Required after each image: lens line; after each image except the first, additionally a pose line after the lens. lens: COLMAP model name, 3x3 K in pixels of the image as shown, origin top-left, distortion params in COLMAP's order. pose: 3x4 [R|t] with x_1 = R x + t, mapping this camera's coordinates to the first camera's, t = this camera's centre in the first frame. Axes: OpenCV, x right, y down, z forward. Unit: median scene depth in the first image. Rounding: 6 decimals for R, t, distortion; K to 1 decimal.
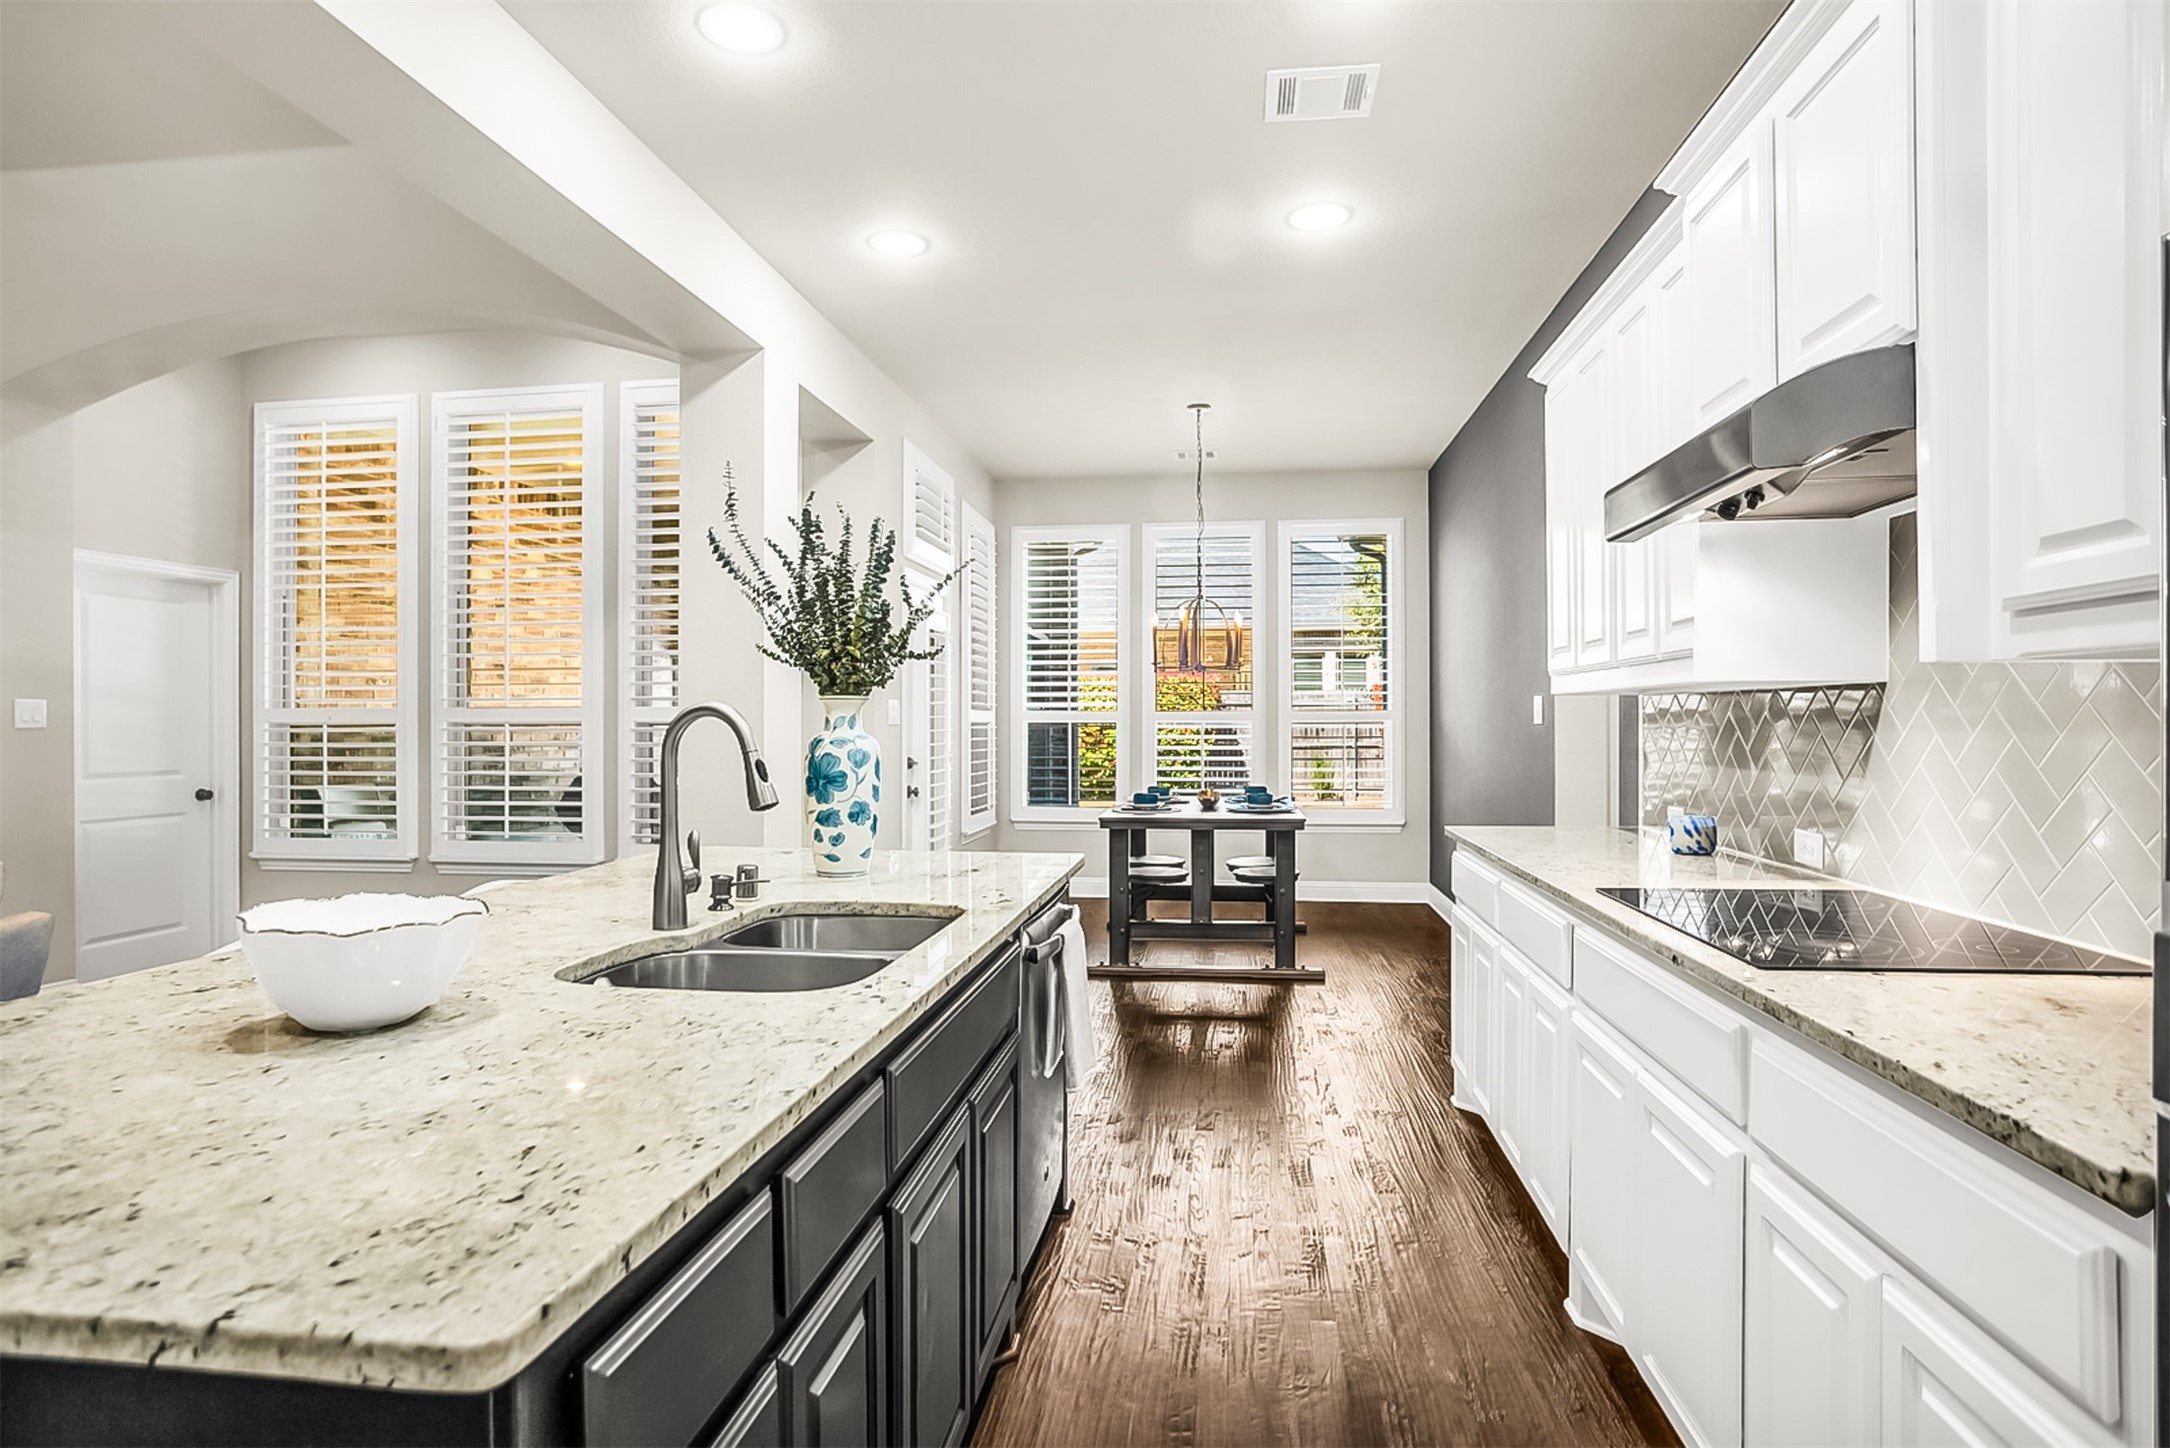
lens RADIAL K [[1133.9, 0, 1085.0], [0, 1133.9, 724.0], [0, 0, 1]] dist [-0.011787, 0.000036]
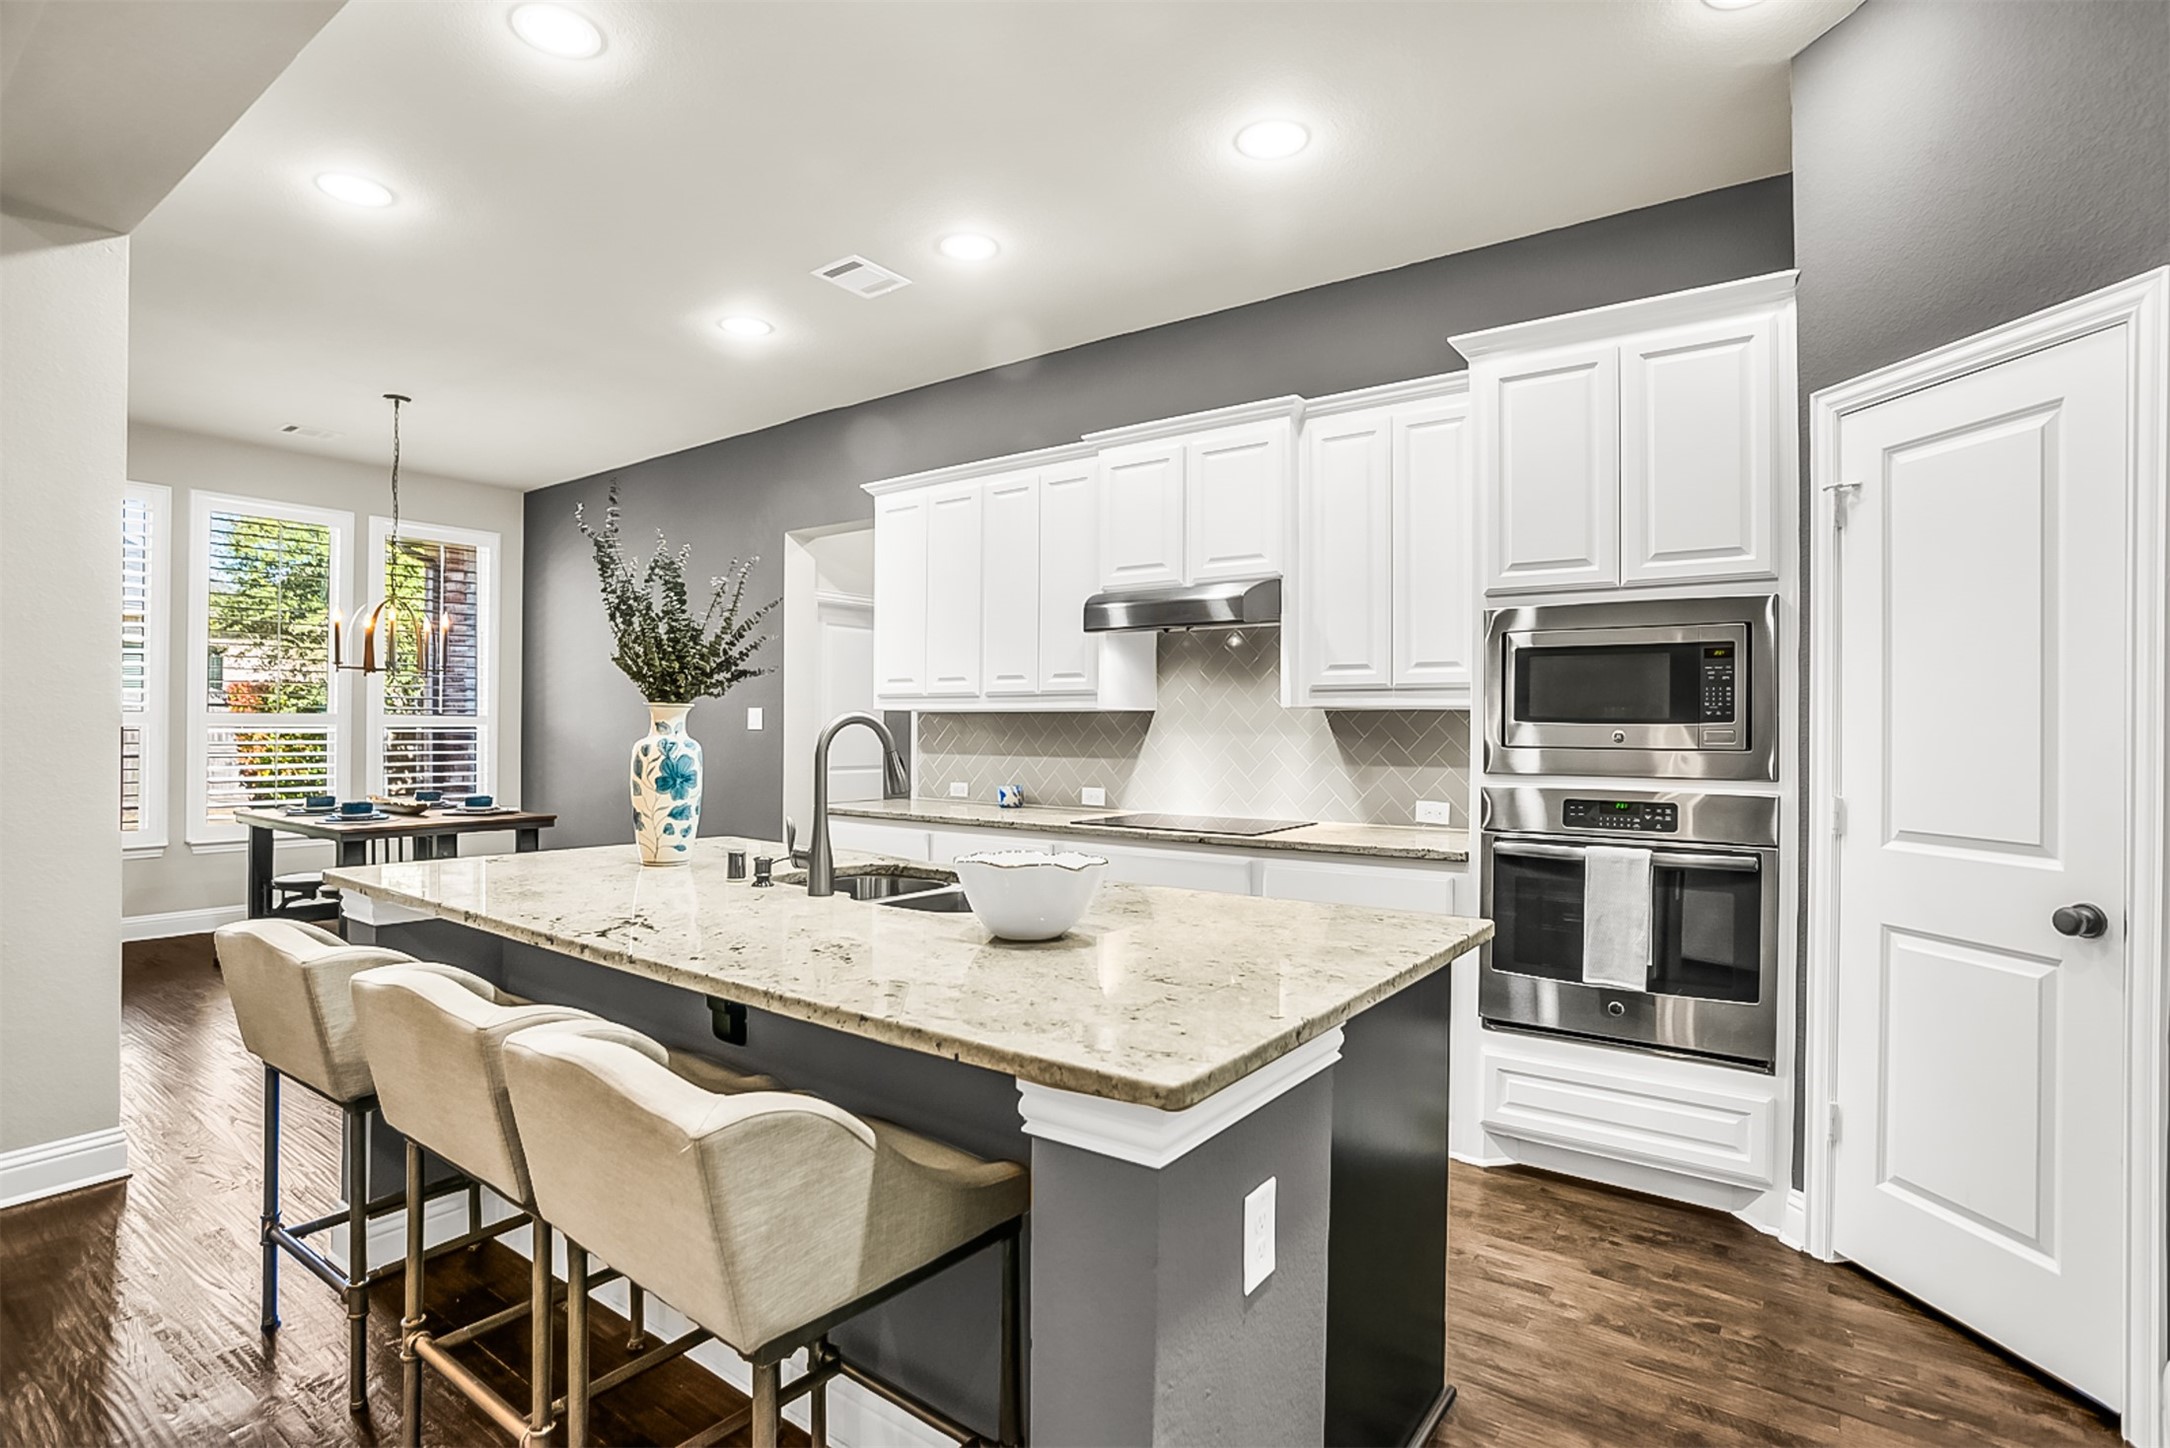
lens RADIAL K [[1081.9, 0, 1108.2], [0, 1081.9, 720.5], [0, 0, 1]] dist [-0.050766, 0.000059]
pose [[0.476832, 0.011510, 0.878919, -0.963527], [-0.004023, 0.999932, -0.010912, 0.000977], [-0.878985, 0.001668, 0.476846, 0.112972]]
